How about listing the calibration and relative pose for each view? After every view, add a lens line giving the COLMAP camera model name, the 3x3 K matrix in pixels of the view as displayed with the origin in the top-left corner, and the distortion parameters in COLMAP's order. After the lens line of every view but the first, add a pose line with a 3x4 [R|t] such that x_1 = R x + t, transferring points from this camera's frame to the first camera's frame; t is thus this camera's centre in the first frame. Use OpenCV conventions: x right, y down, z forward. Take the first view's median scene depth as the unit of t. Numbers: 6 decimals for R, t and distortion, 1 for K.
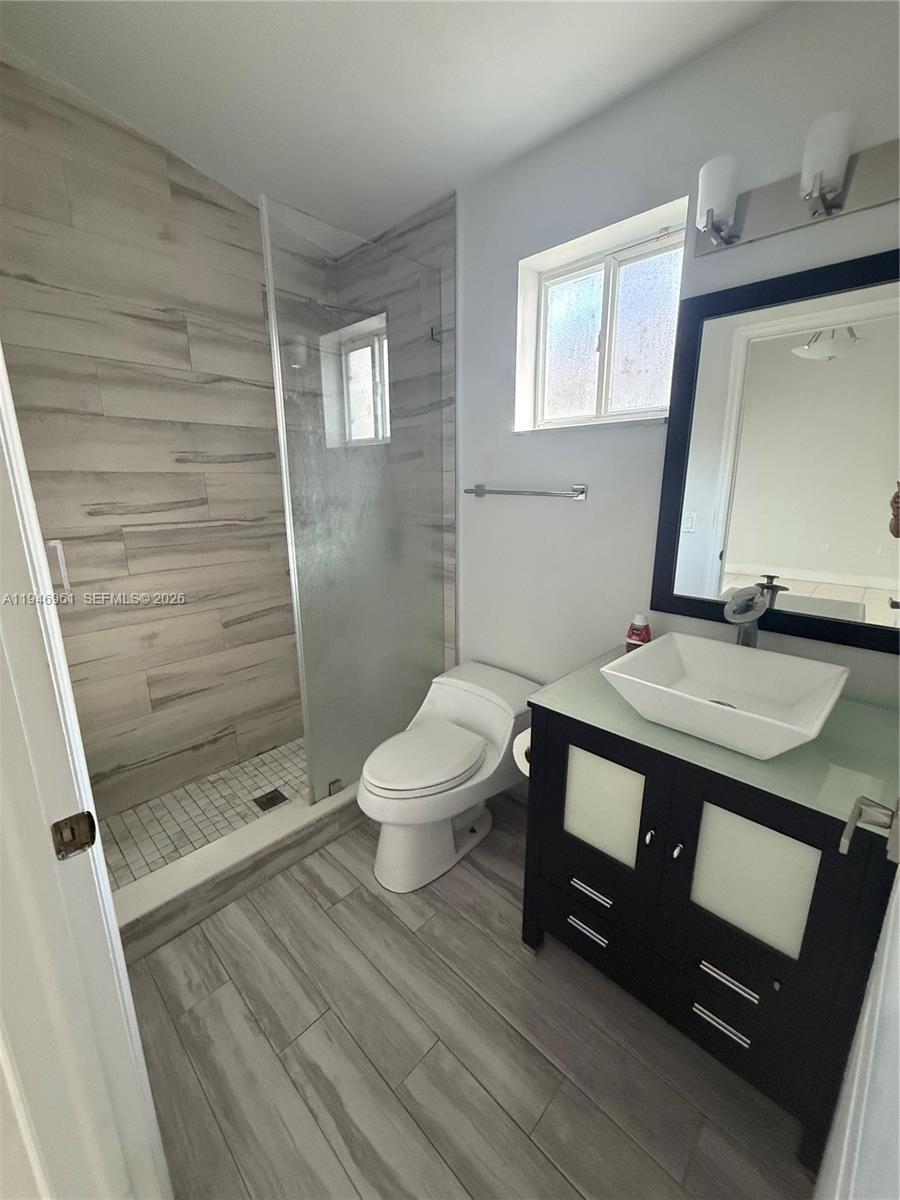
lens RADIAL K [[484.6, 0, 450.0], [0, 484.6, 600.0], [0, 0, 1]] dist [0.019067, 0.000262]
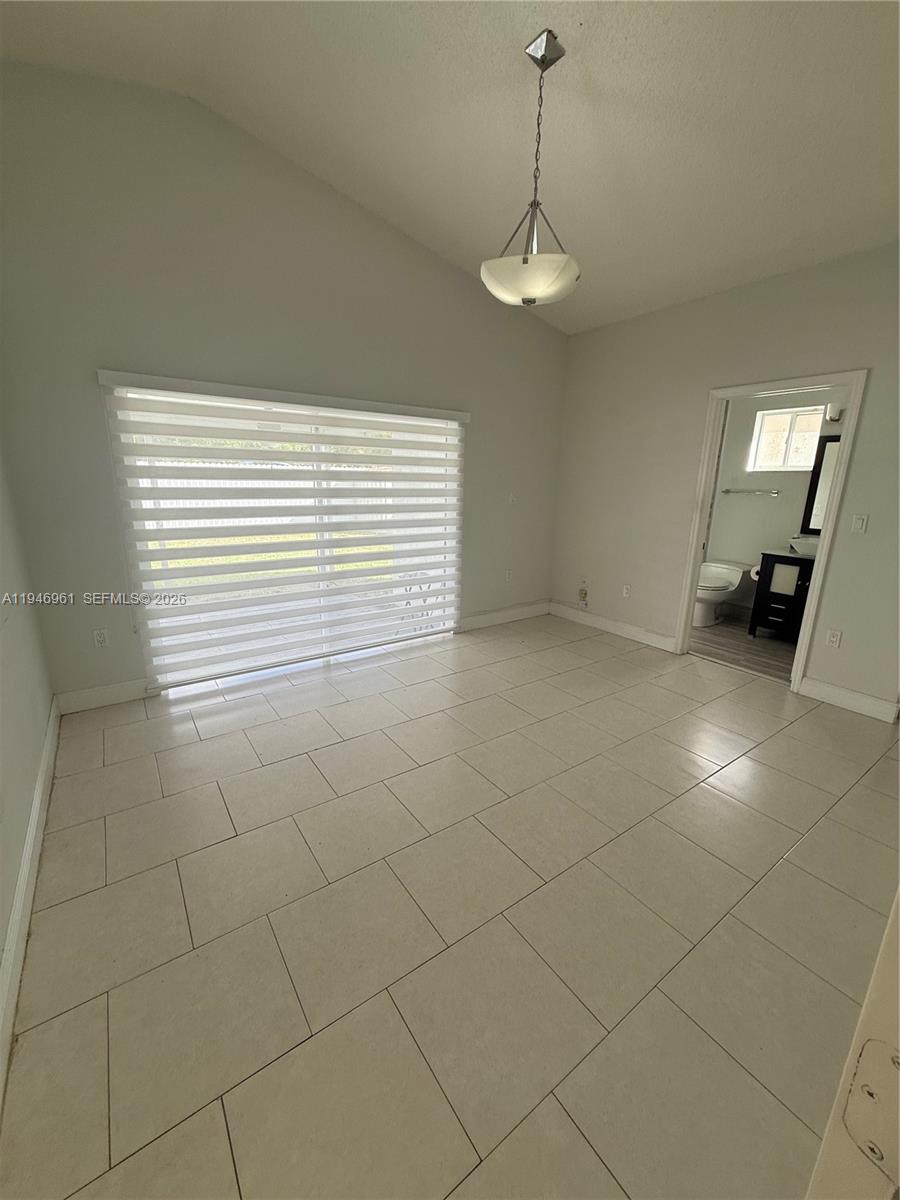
lens RADIAL K [[483.4, 0, 448.6], [0, 483.4, 602.9], [0, 0, 1]] dist [0.001293, 0.000197]
pose [[0.981994, 0.069176, -0.175793, -1.072300], [-0.067126, 0.997589, 0.017591, 0.498335], [0.176586, -0.005474, 0.984270, -2.137228]]
